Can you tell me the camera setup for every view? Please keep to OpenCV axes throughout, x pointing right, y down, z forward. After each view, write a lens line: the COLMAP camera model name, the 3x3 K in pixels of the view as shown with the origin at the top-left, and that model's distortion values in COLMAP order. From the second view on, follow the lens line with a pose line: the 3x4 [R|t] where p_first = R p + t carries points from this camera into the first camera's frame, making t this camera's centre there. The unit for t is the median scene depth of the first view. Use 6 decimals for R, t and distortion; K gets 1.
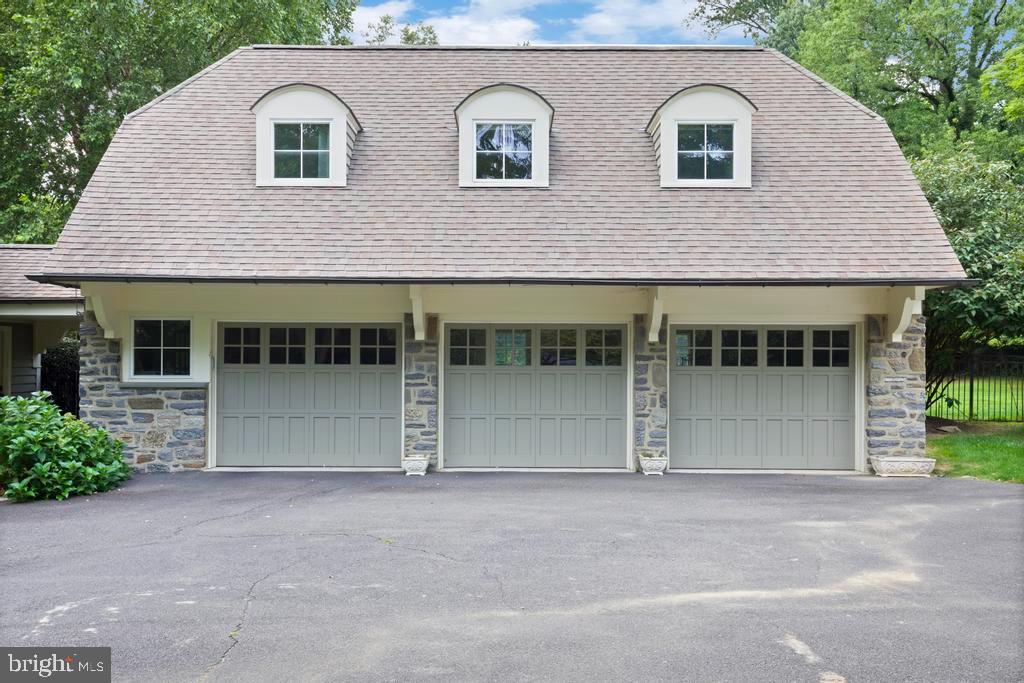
lens RADIAL K [[954.9, 0, 512.0], [0, 954.9, 341.3], [0, 0, 1]] dist [-0.005022, 0.000000]
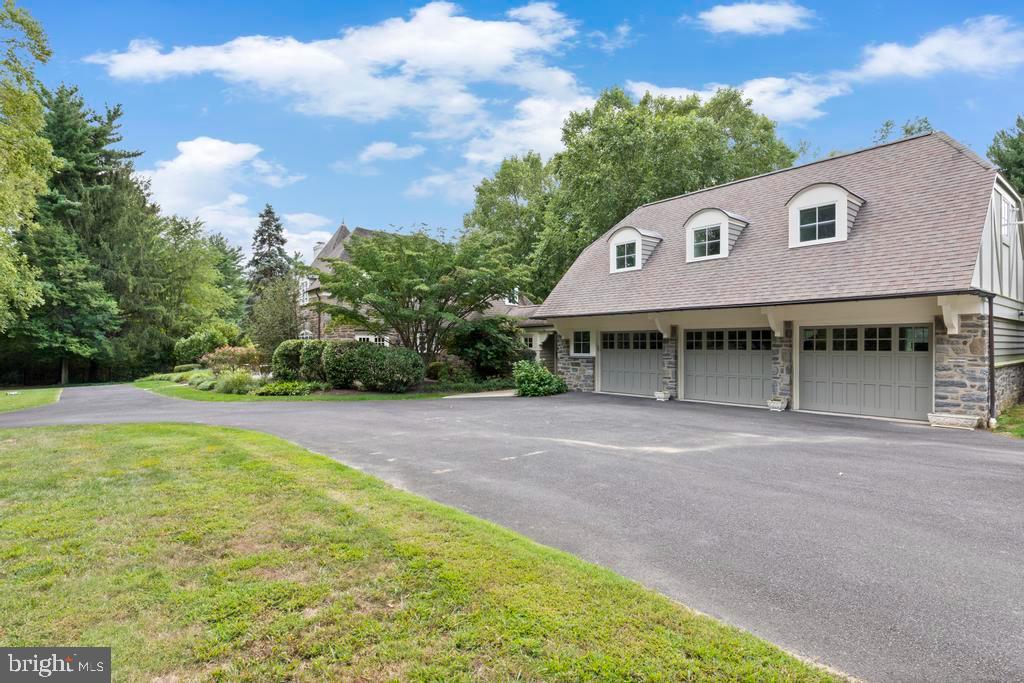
lens RADIAL K [[527.8, 0, 512.3], [0, 527.8, 344.6], [0, 0, 1]] dist [0.002284, 0.000342]
pose [[0.625680, -0.005315, -0.780062, 0.599710], [0.014797, 0.999878, 0.005056, 0.003037], [0.779940, -0.014706, 0.625682, -0.008594]]
